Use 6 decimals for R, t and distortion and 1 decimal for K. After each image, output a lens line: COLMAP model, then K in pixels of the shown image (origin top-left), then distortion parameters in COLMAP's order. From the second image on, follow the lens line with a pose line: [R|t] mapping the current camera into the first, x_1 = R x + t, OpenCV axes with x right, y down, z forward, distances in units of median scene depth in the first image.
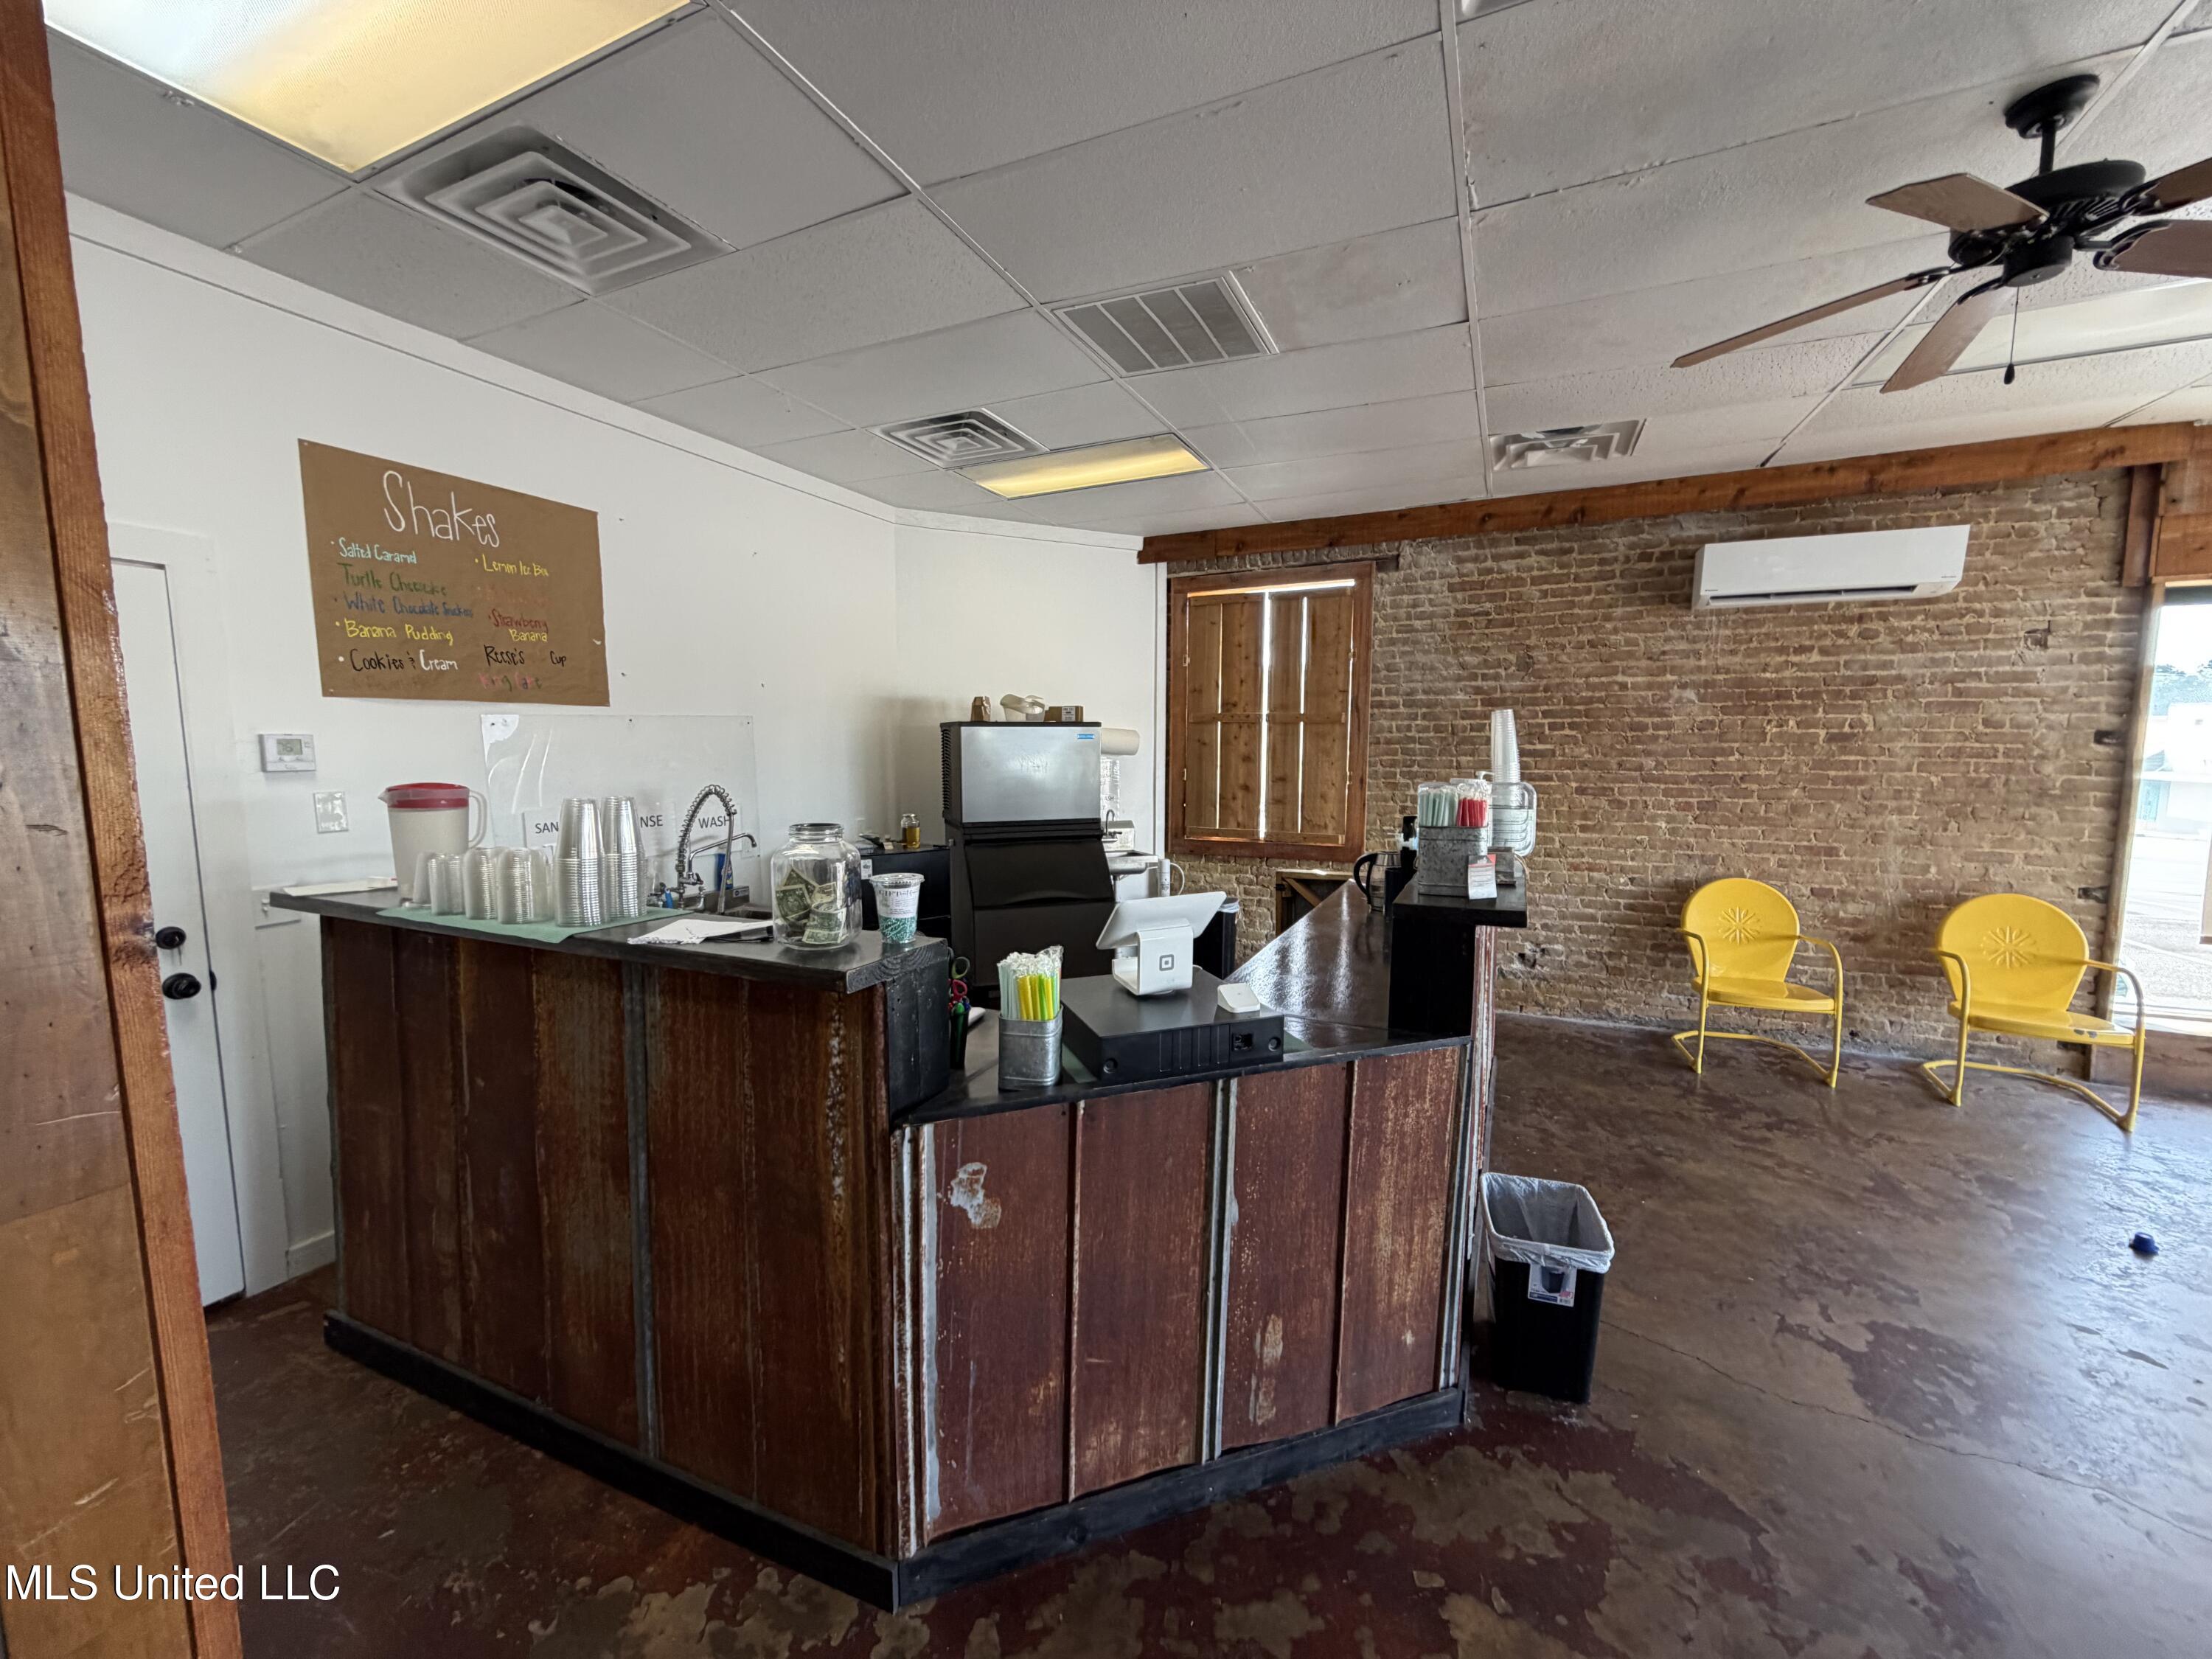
lens RADIAL K [[893.0, 0, 1096.3], [0, 893.0, 834.2], [0, 0, 1]] dist [-0.000171, -0.000324]
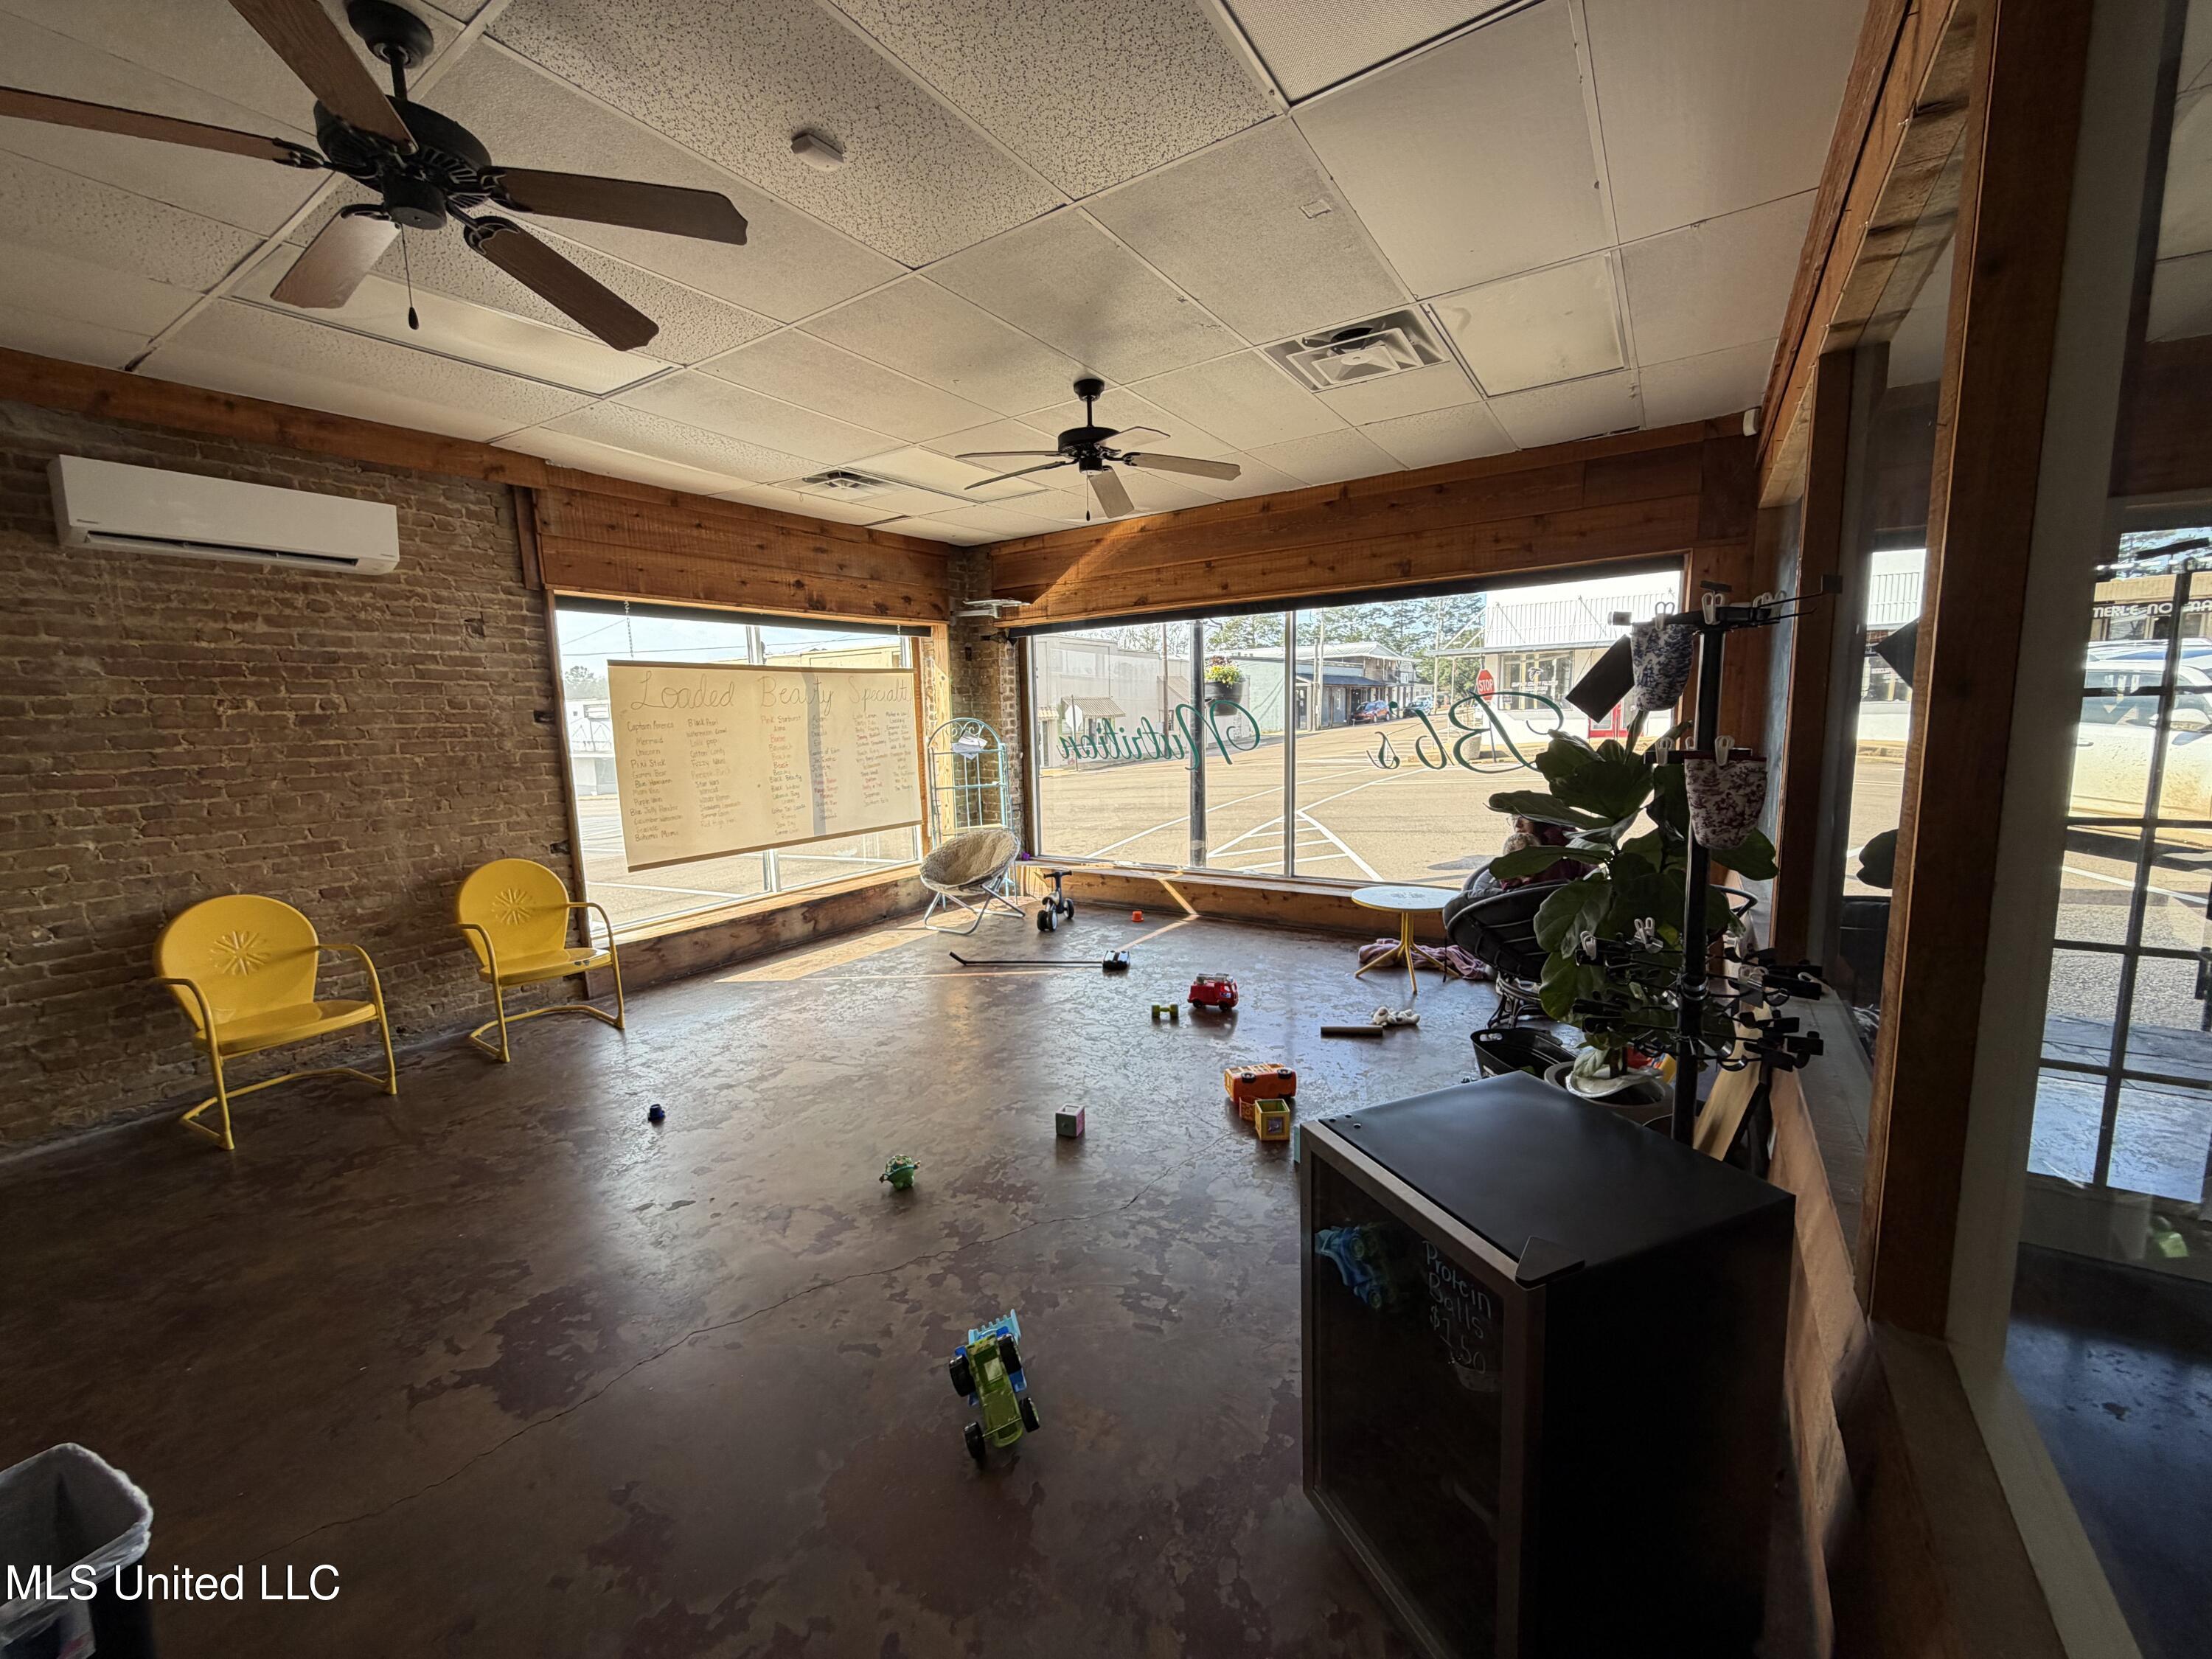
lens RADIAL K [[893.0, 0, 1104.2], [0, 893.0, 834.3], [0, 0, 1]] dist [-0.000171, -0.000324]
pose [[0.152363, -0.138590, 0.978559, 0.061108], [0.131413, 0.984169, 0.118924, 0.002769], [-0.979549, 0.110476, 0.168164, 0.083928]]
